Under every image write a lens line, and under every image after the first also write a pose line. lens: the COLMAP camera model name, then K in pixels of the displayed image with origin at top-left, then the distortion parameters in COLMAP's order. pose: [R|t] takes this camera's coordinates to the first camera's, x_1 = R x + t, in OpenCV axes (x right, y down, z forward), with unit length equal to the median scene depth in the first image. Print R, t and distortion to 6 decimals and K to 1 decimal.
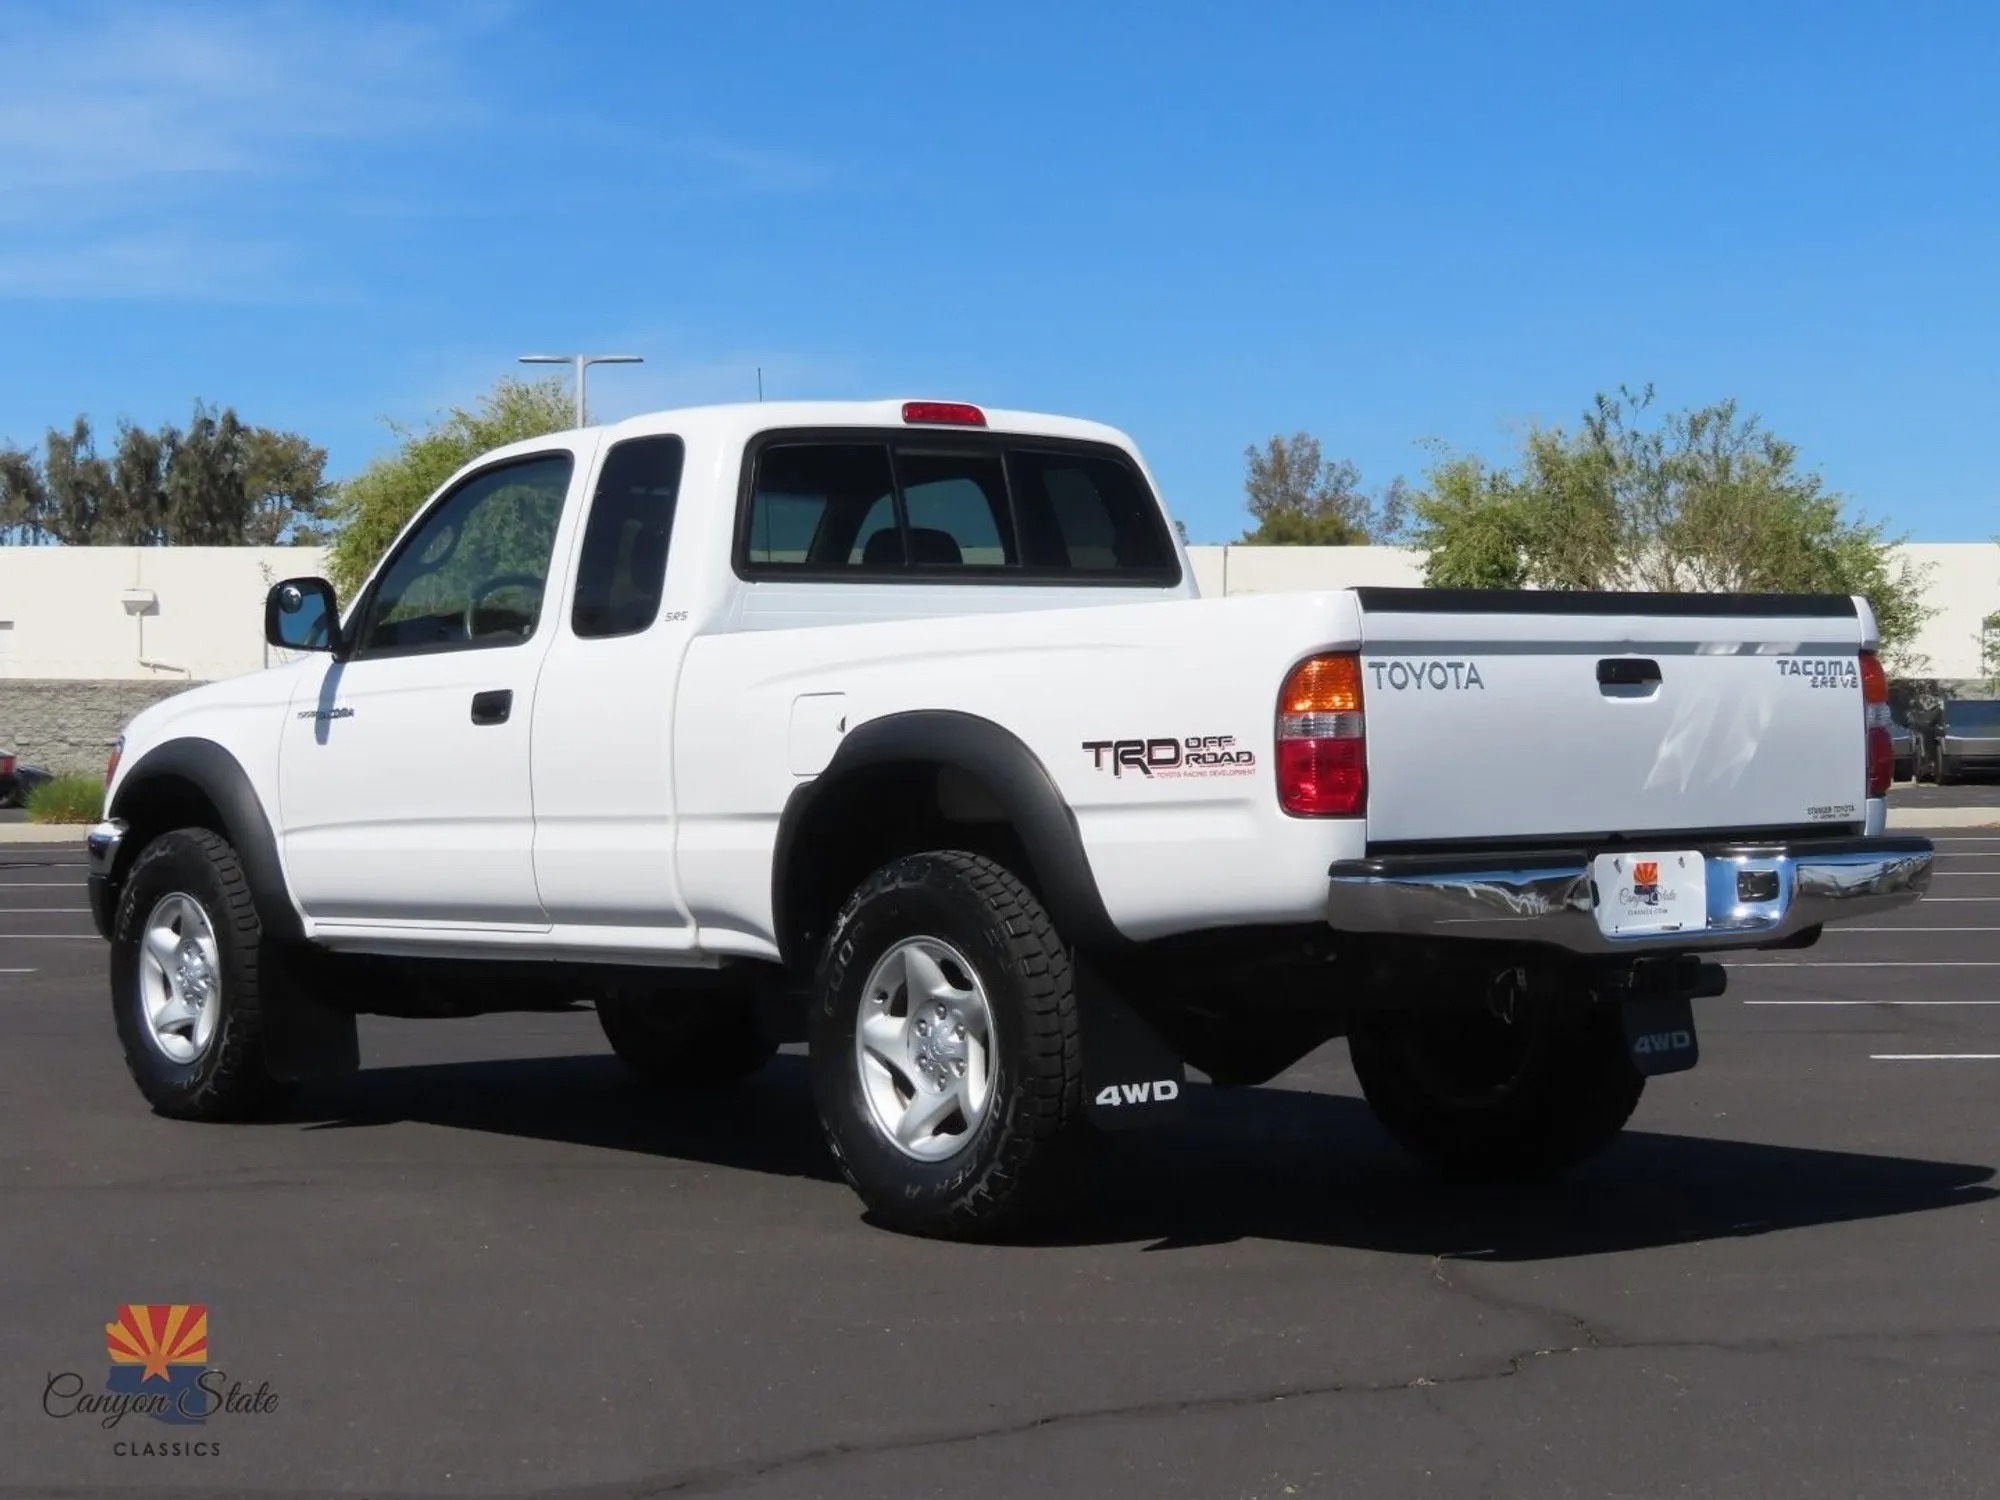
lens RADIAL K [[3775.6, 0, 949.4], [0, 3775.6, 748.3], [0, 0, 1]] dist [0.097625, -0.095177]
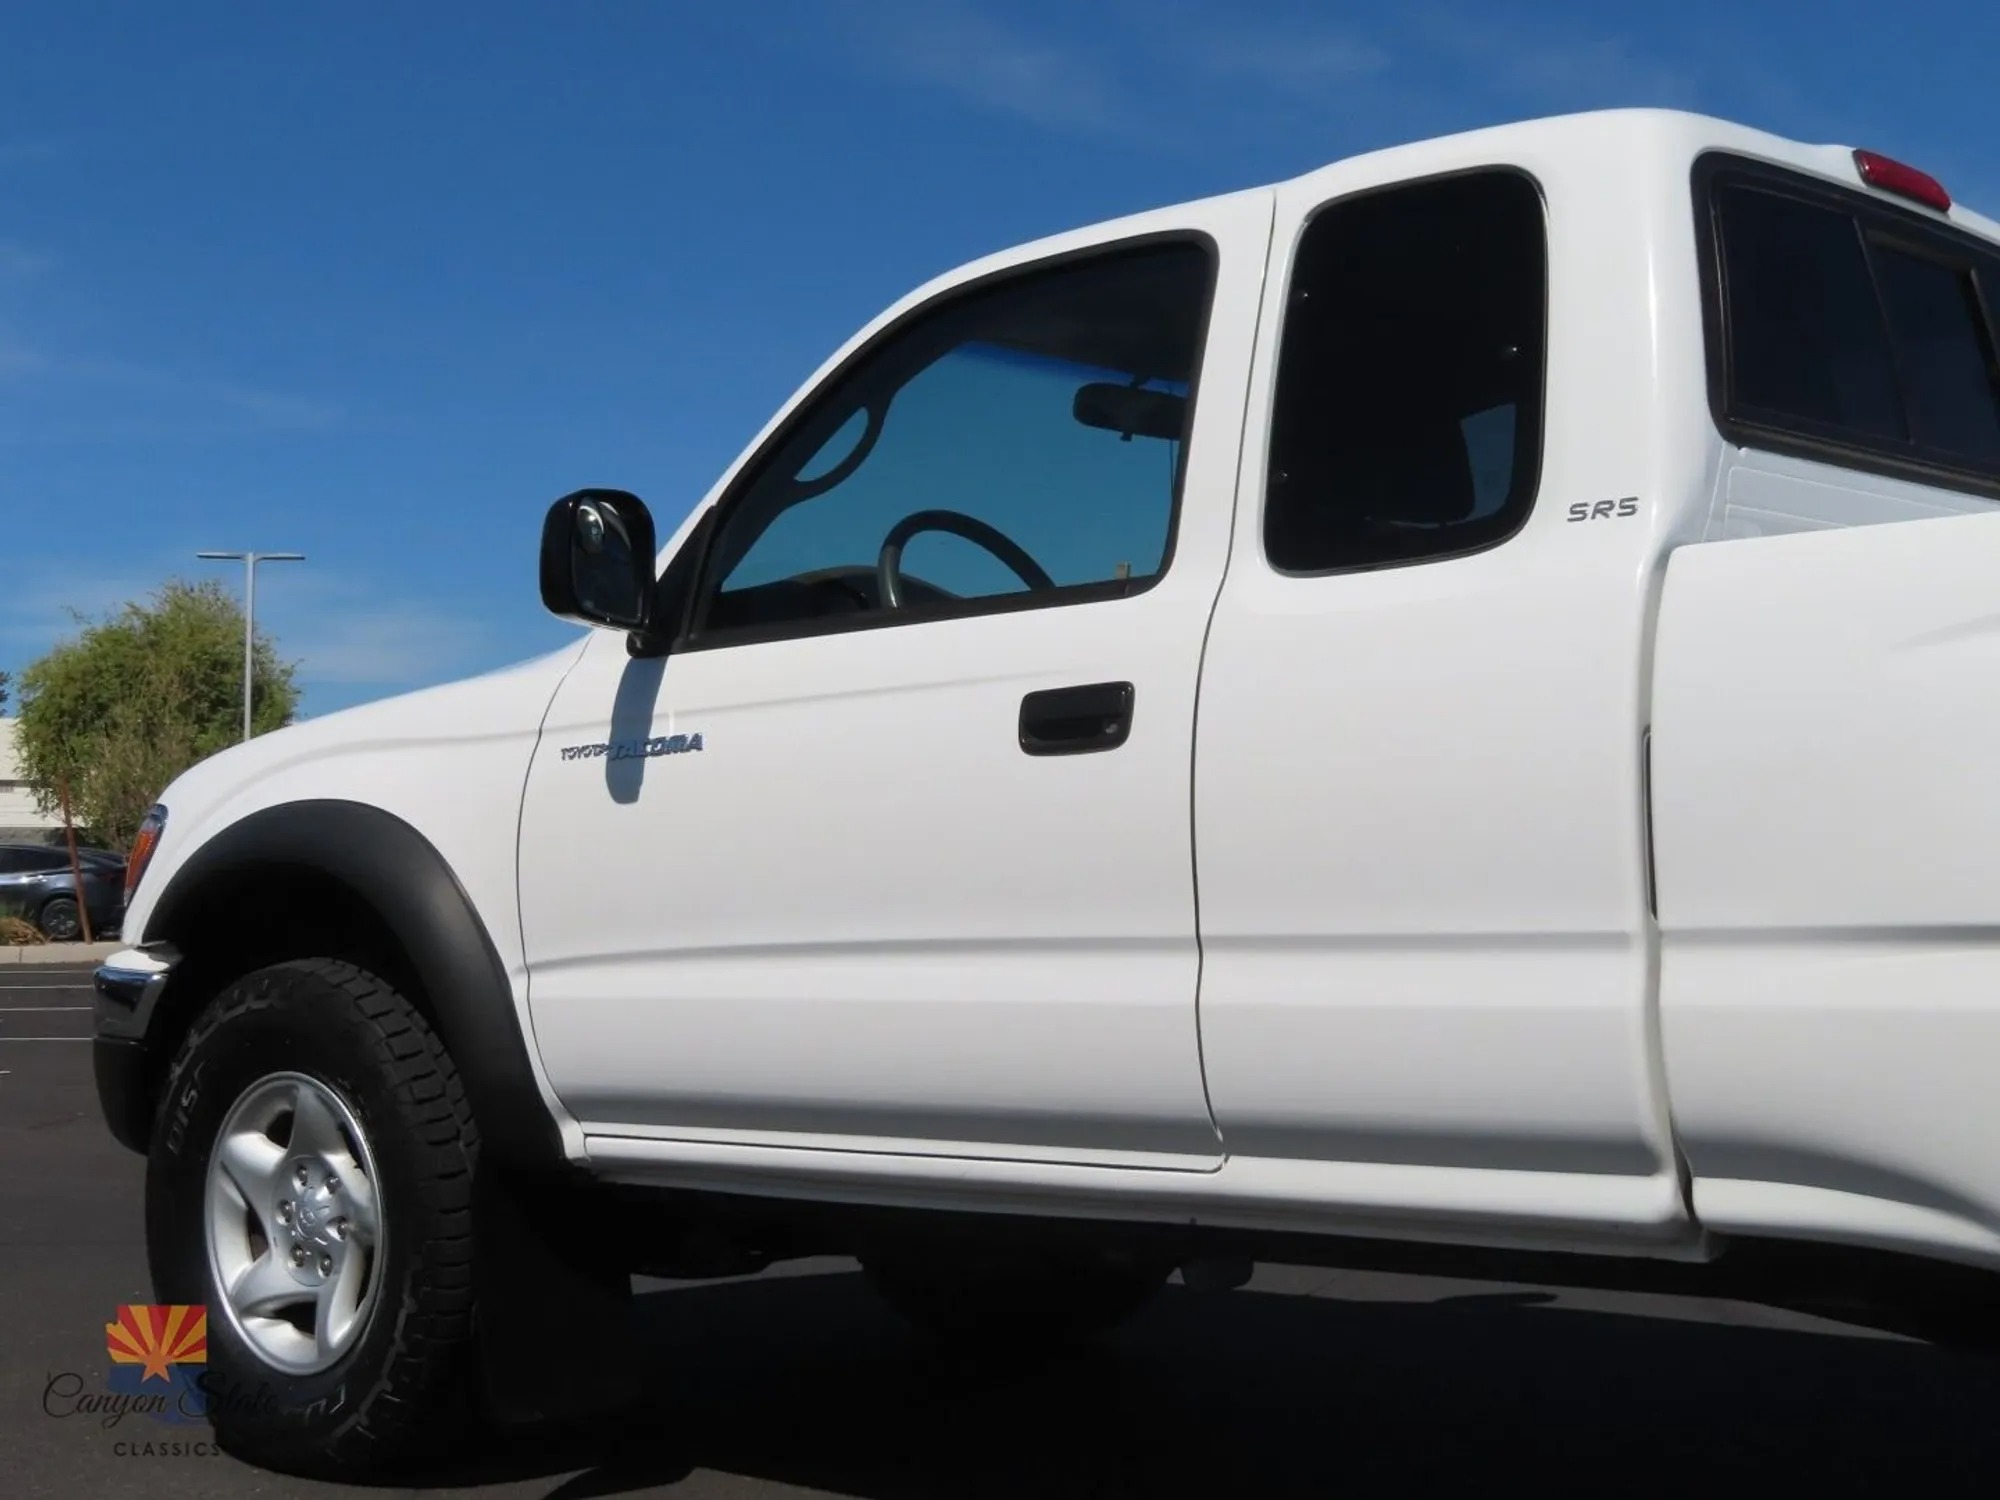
lens RADIAL K [[2873.3, 0, 1000.0], [0, 2873.3, 750.0], [0, 0, 1]] dist [0.000264, 0.041108]
pose [[0.984606, 0.009938, 0.174506, -0.203059], [-0.001443, 0.998810, -0.048740, 0.012221], [-0.174782, 0.047737, 0.983449, 0.645478]]
